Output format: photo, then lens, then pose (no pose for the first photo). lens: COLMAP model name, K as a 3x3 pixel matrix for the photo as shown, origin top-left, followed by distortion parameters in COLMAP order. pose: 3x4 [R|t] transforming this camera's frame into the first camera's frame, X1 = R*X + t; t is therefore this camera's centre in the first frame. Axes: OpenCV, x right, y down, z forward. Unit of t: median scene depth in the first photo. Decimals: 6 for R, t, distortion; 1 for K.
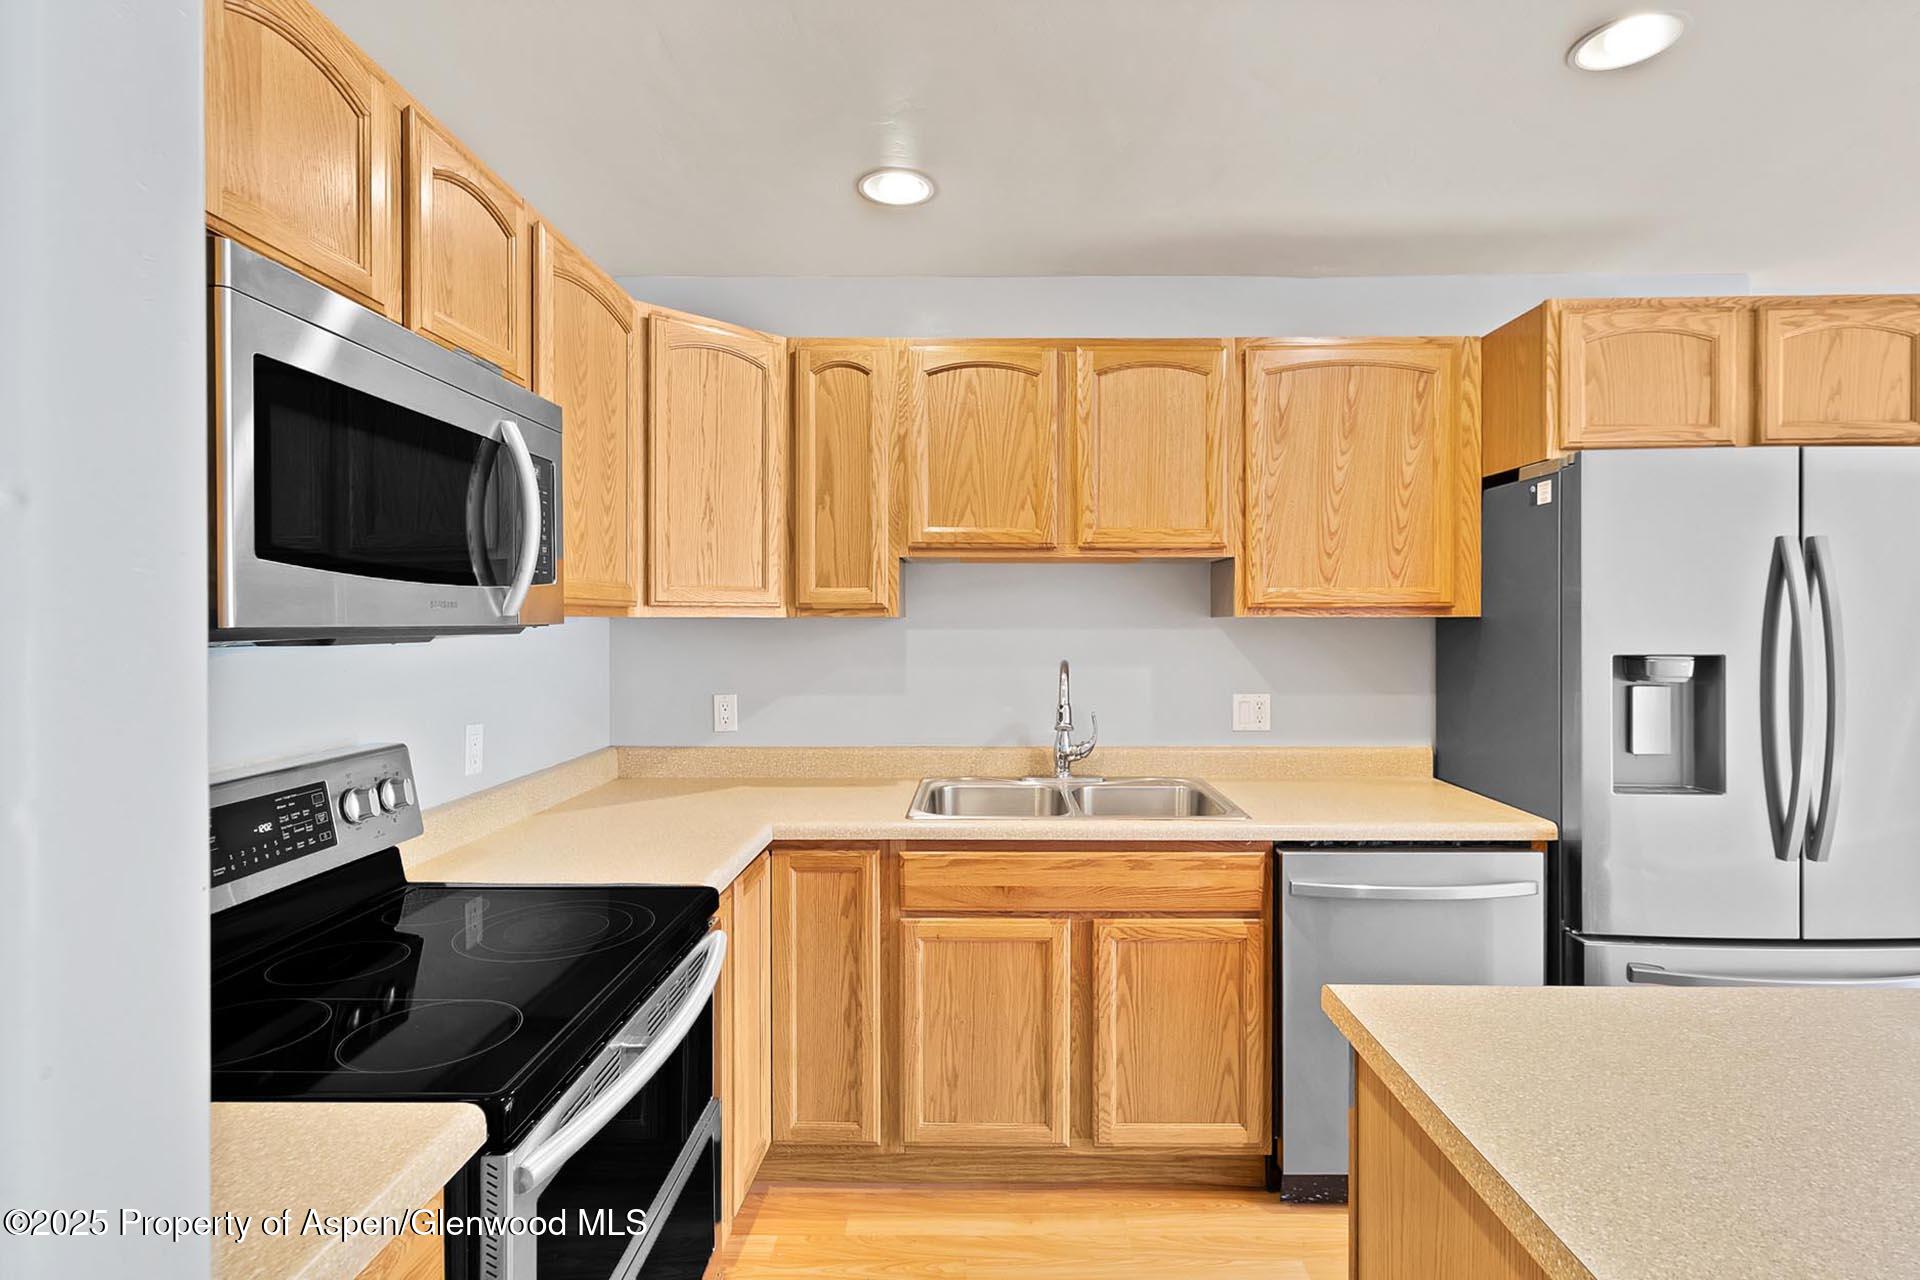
lens RADIAL K [[923.9, 0, 965.3], [0, 923.9, 625.8], [0, 0, 1]] dist [-0.003087, -0.000527]
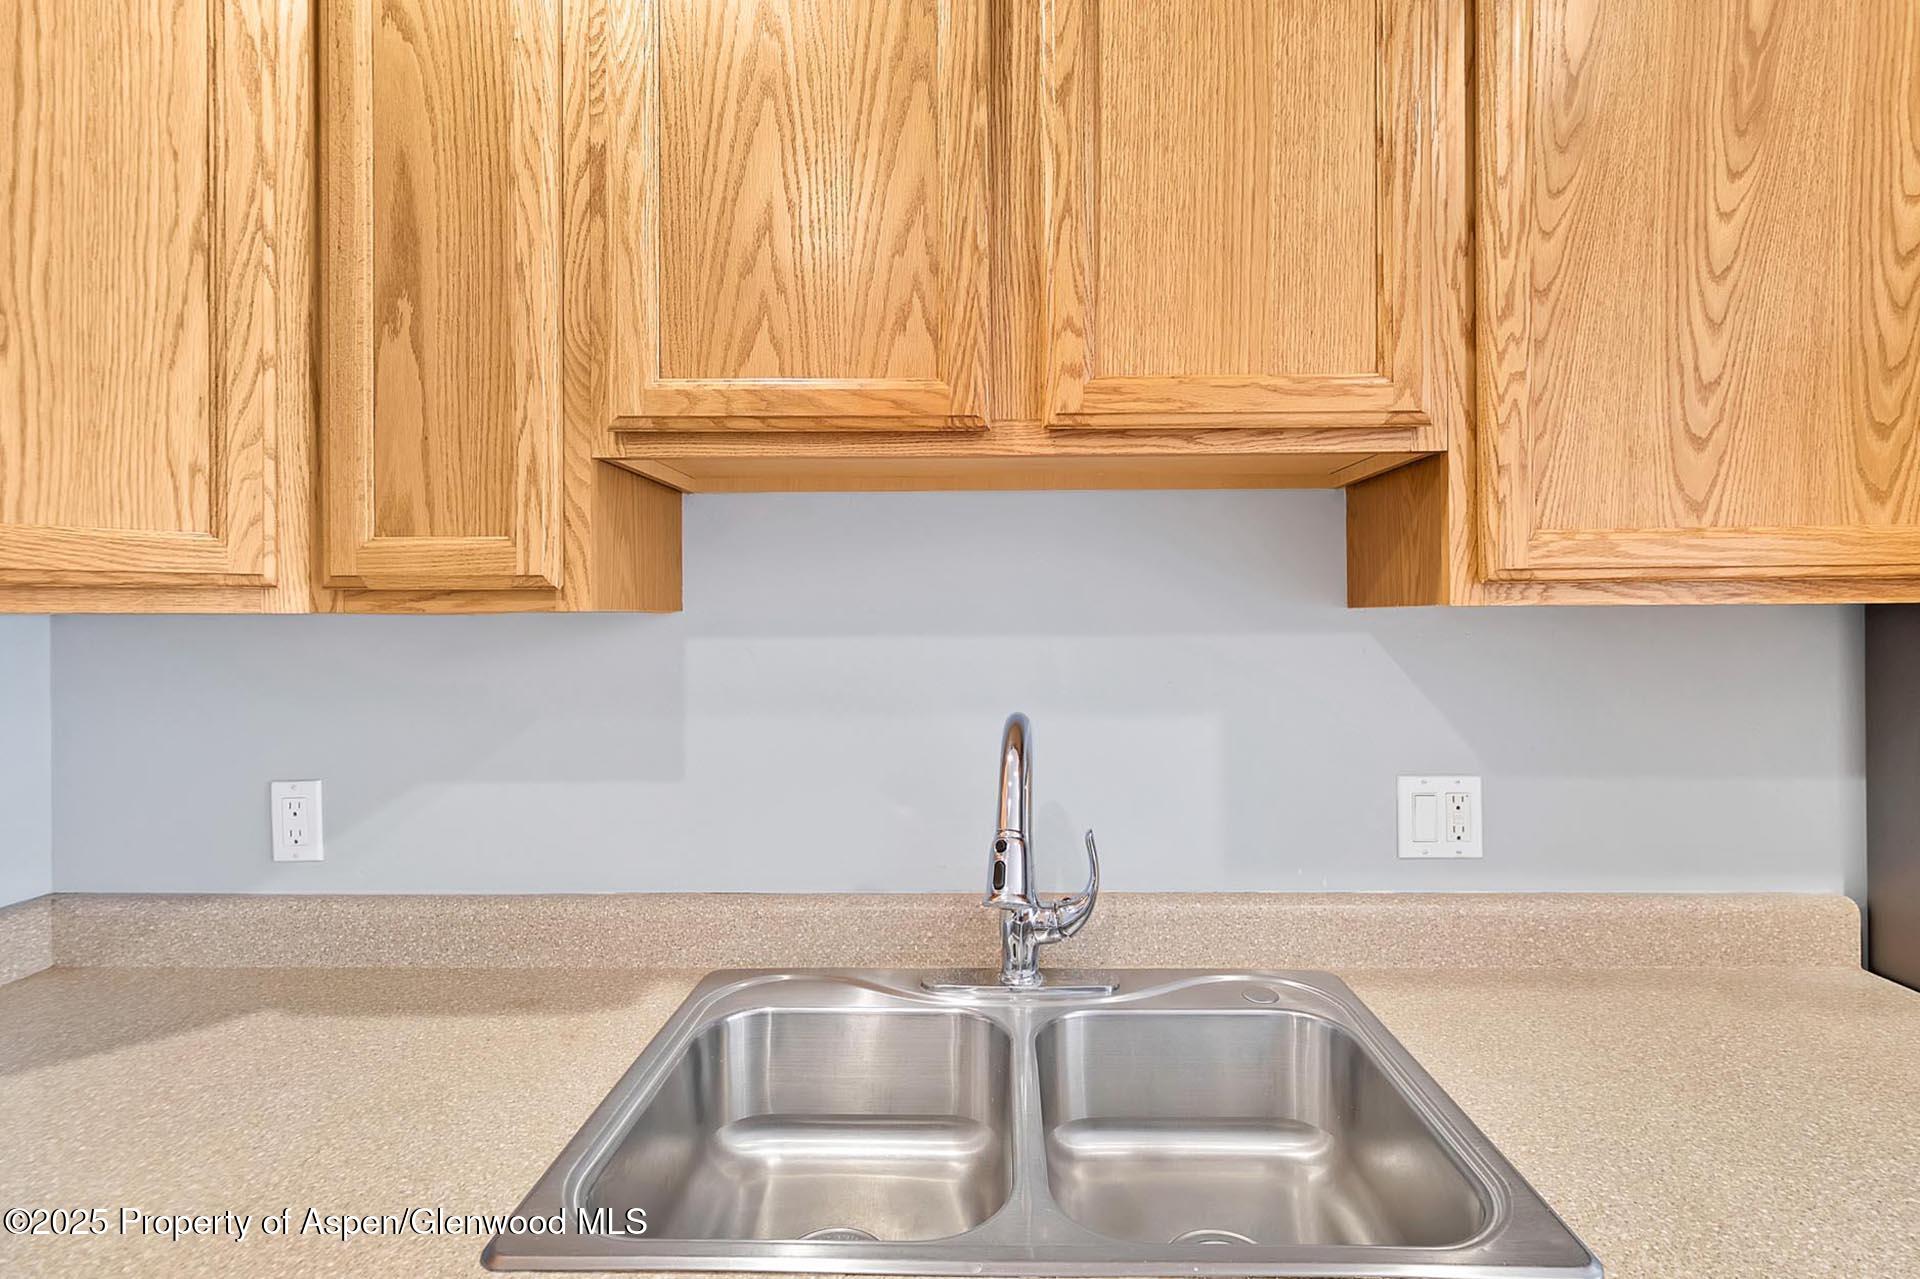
lens RADIAL K [[928.4, 0, 989.3], [0, 928.4, 612.2], [0, 0, 1]] dist [0.002282, -0.000233]
pose [[0.999837, -0.005990, 0.017028, 0.091322], [0.006163, 0.999930, -0.010142, -0.003800], [-0.016966, 0.010245, 0.999804, 0.609570]]
